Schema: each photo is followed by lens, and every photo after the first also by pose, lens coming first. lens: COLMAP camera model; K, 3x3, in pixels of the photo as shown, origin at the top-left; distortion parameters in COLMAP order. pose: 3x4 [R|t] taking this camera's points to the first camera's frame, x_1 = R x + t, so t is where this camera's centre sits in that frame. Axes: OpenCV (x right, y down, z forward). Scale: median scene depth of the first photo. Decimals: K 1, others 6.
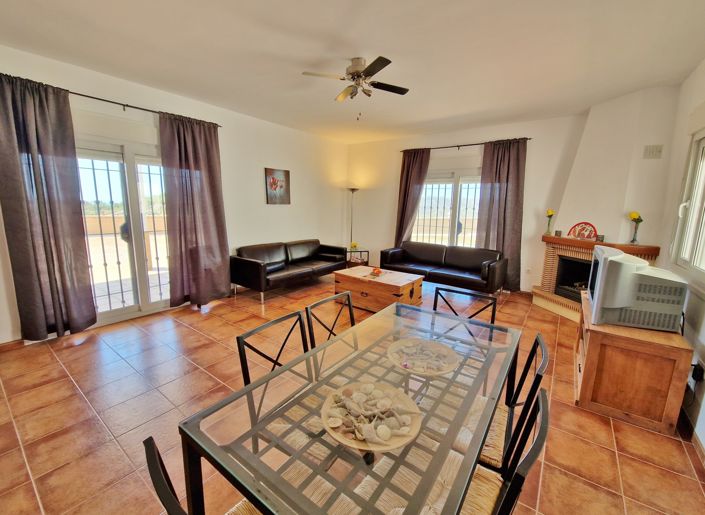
lens RADIAL K [[290.5, 0, 353.2], [0, 290.5, 248.5], [0, 0, 1]] dist [-0.001069, -0.000188]
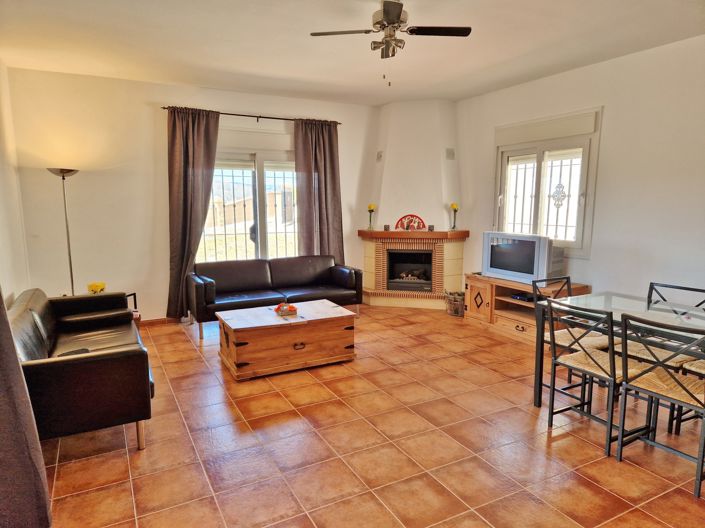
lens RADIAL K [[470.2, 0, 352.5], [0, 470.2, 264.0], [0, 0, 1]] dist [0.076751, -0.081636]
pose [[0.431117, -0.147383, 0.890178, -0.669791], [0.144623, 0.985101, 0.093058, -0.082022], [-0.890630, 0.088621, 0.446009, 0.344965]]
